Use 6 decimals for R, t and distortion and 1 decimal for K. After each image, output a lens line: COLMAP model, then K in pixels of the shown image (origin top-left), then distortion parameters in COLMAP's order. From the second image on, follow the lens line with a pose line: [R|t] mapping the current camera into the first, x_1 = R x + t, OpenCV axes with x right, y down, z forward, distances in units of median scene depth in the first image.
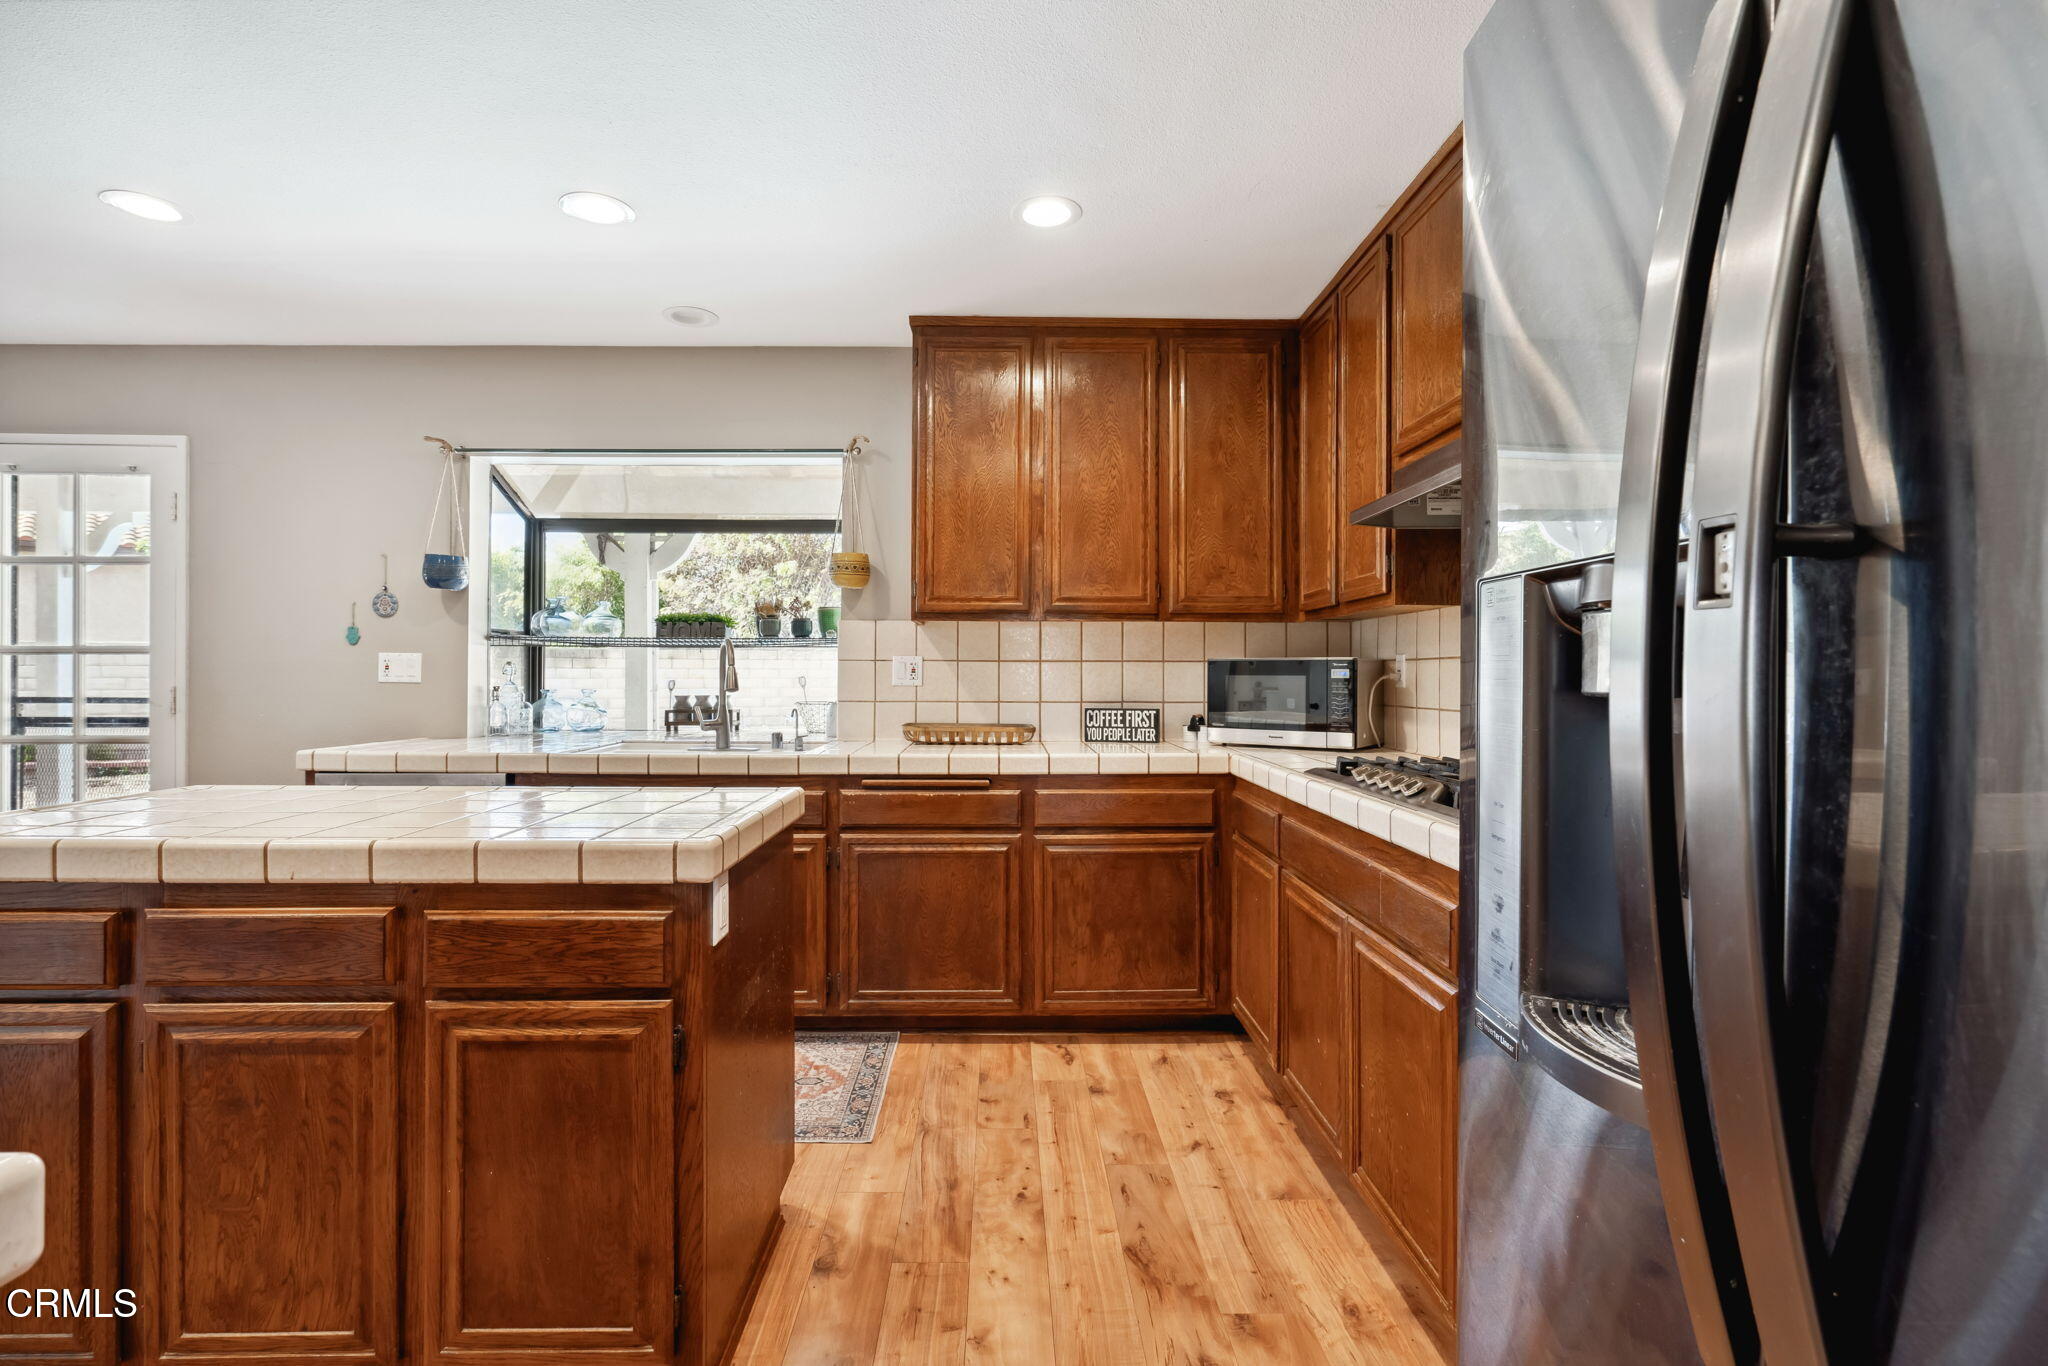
lens RADIAL K [[933.7, 0, 1020.2], [0, 933.7, 682.0], [0, 0, 1]] dist [0.003186, 0.000280]
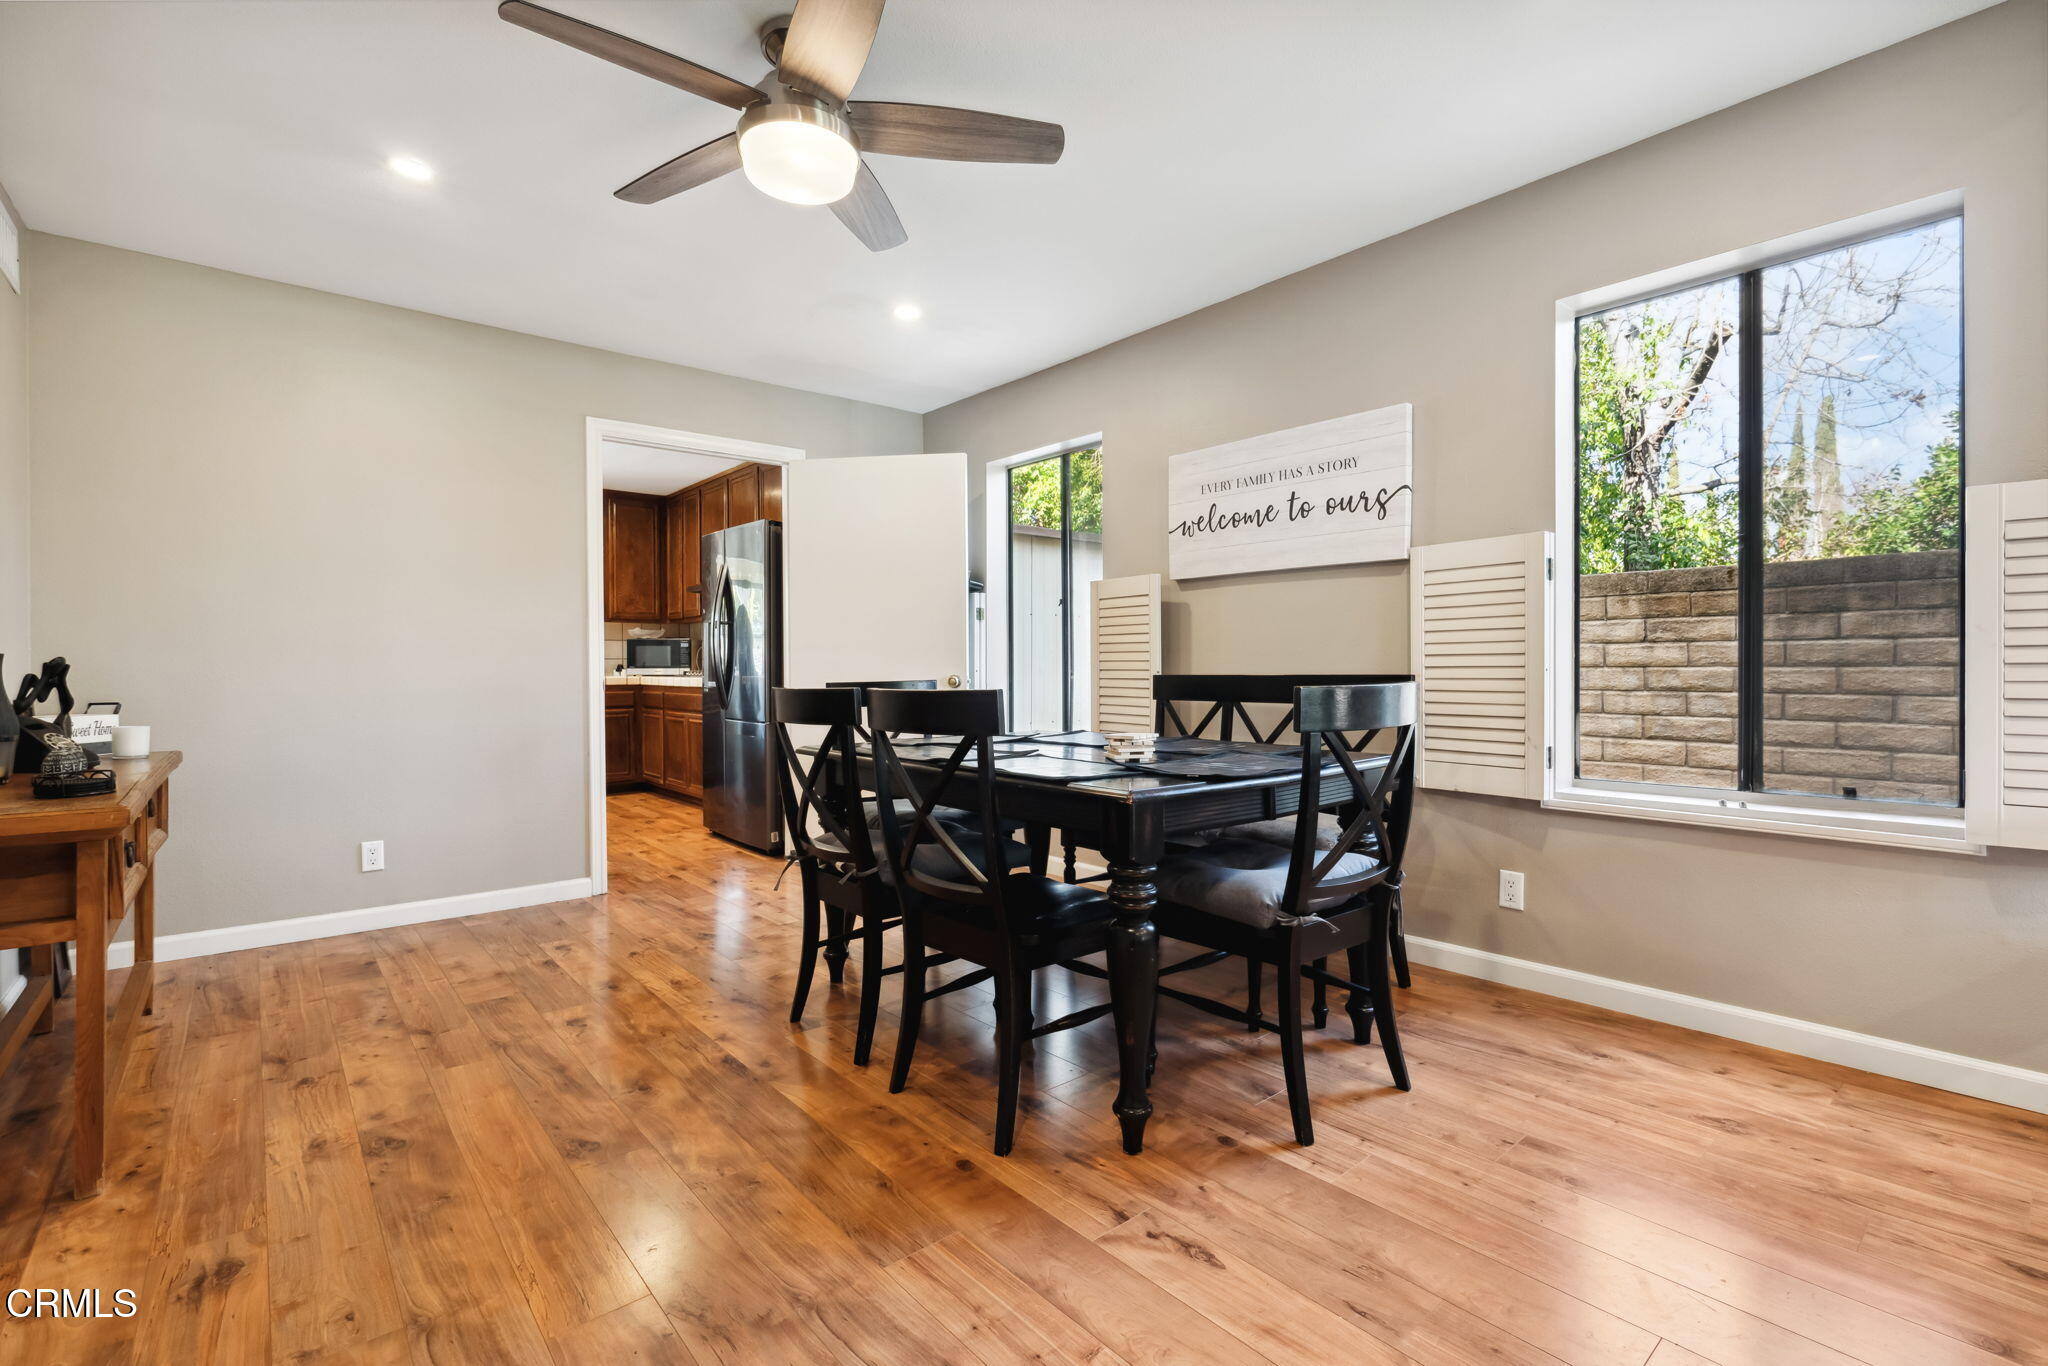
lens RADIAL K [[933.7, 0, 1019.0], [0, 933.7, 673.7], [0, 0, 1]] dist [0.003186, 0.000280]
pose [[0.774676, -0.004713, 0.632341, -0.512417], [0.002166, 0.999986, 0.004799, 0.052957], [-0.632355, -0.002348, 0.774675, -1.414931]]
